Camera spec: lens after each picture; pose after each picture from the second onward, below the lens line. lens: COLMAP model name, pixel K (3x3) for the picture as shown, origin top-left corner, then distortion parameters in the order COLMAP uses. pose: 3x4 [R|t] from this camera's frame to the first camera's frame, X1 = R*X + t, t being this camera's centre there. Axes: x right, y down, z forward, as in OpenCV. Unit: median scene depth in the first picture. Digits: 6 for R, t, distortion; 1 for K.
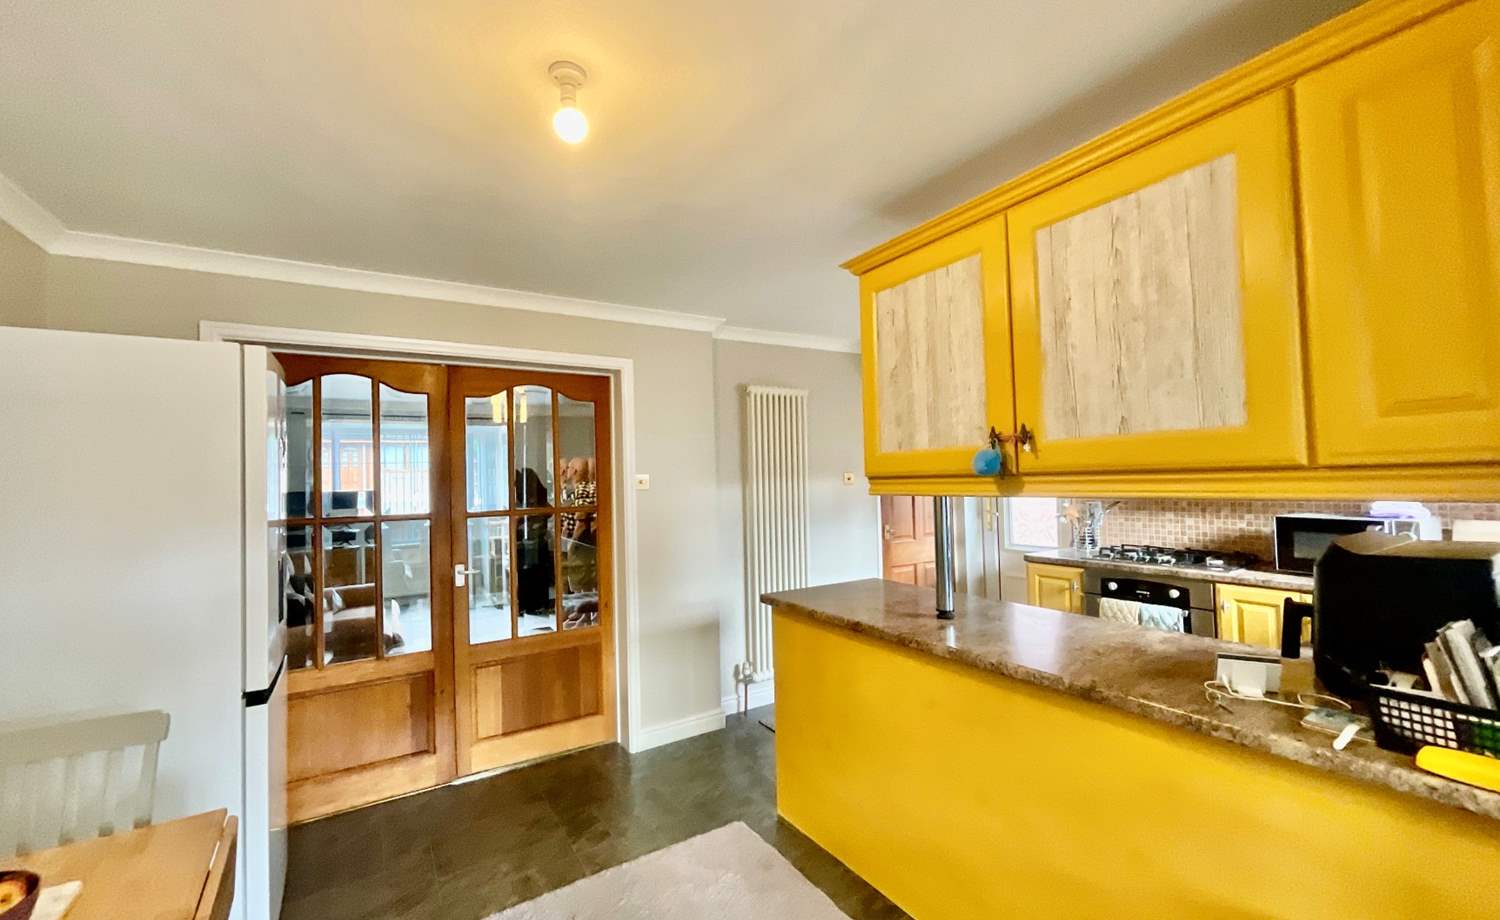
lens RADIAL K [[604.9, 0, 749.9], [0, 604.9, 453.8], [0, 0, 1]] dist [0.001237, 0.000666]
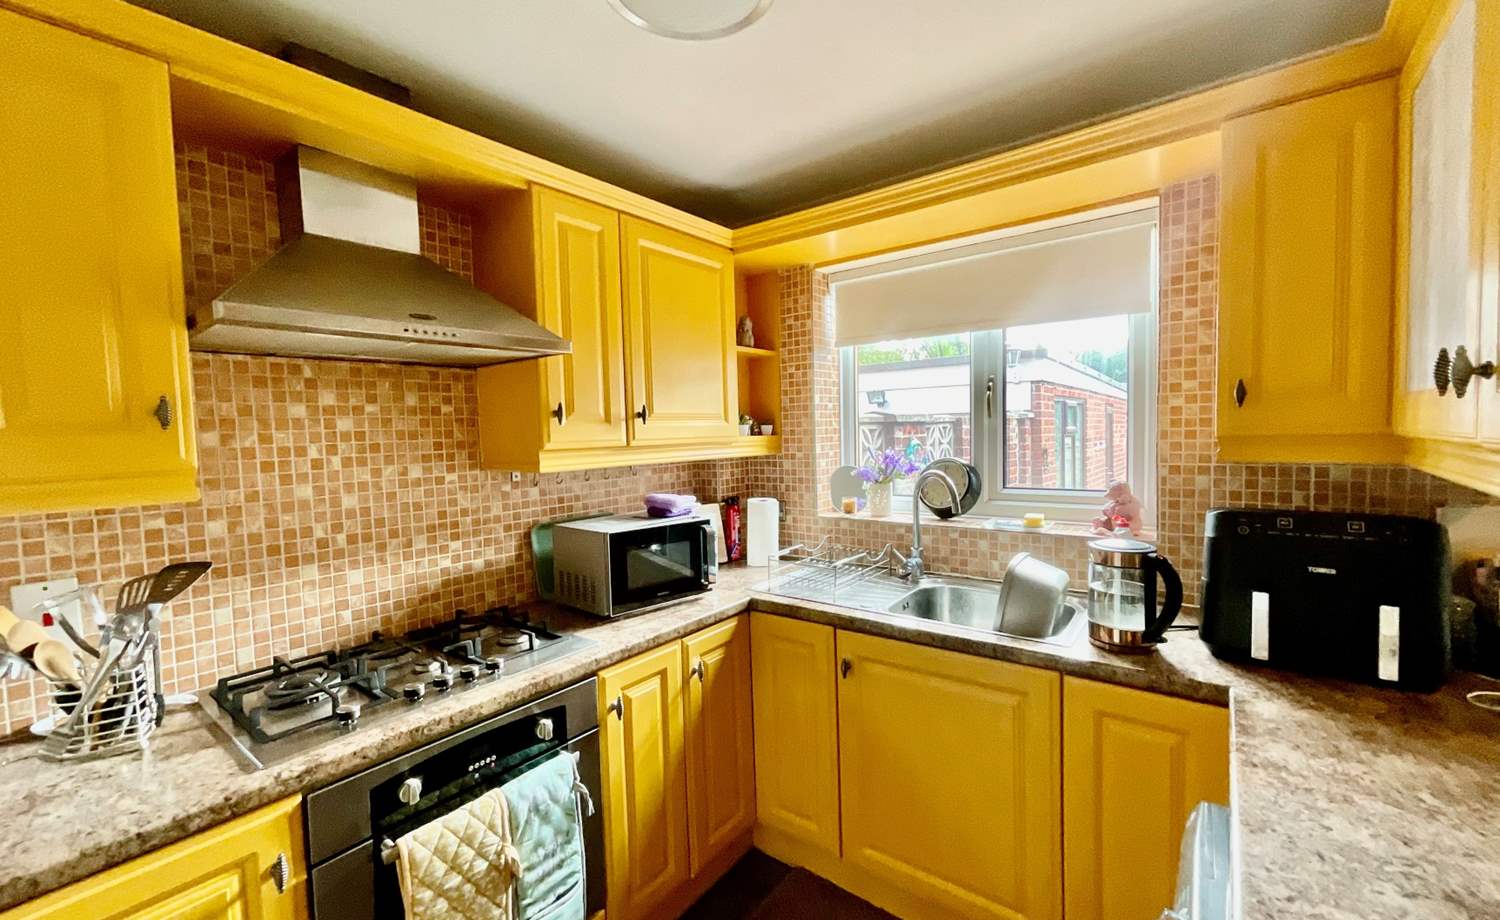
lens RADIAL K [[604.9, 0, 747.6], [0, 604.9, 466.8], [0, 0, 1]] dist [0.001237, 0.000666]
pose [[-0.336057, -0.015977, 0.941706, 0.197790], [-0.000187, 0.999857, 0.016897, 0.020006], [-0.941842, 0.005502, -0.336012, 0.937259]]
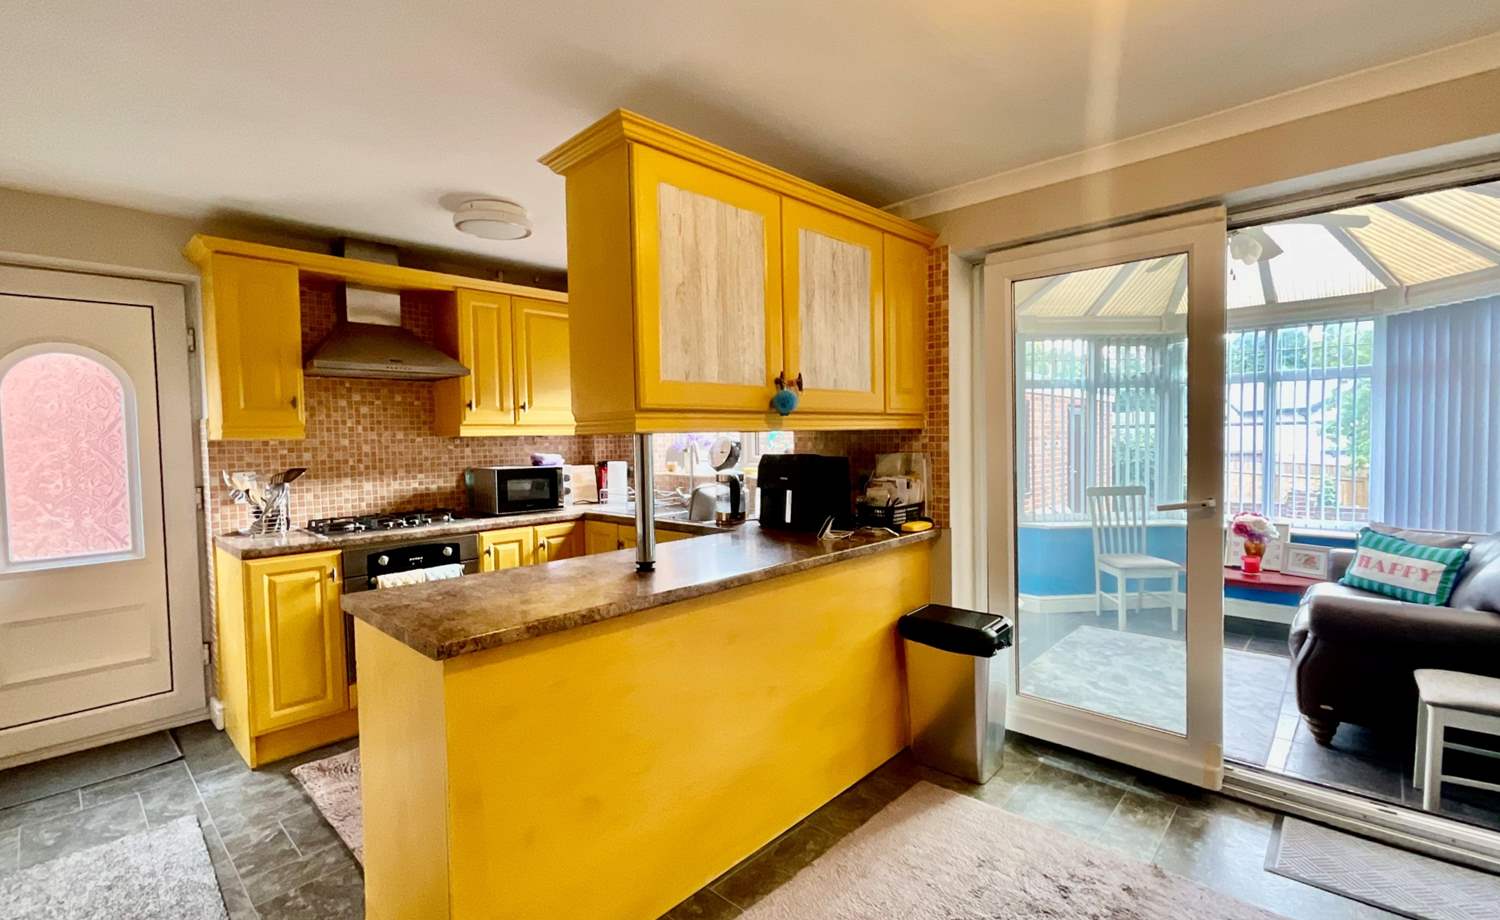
lens RADIAL K [[671.1, 0, 750.4], [0, 671.1, 468.4], [0, 0, 1]] dist [-0.002558, -0.000685]
pose [[-0.248175, -0.012411, 0.968636, -0.462658], [-0.013423, 0.999866, 0.009372, 0.071637], [-0.968622, -0.010676, -0.248308, 0.735842]]
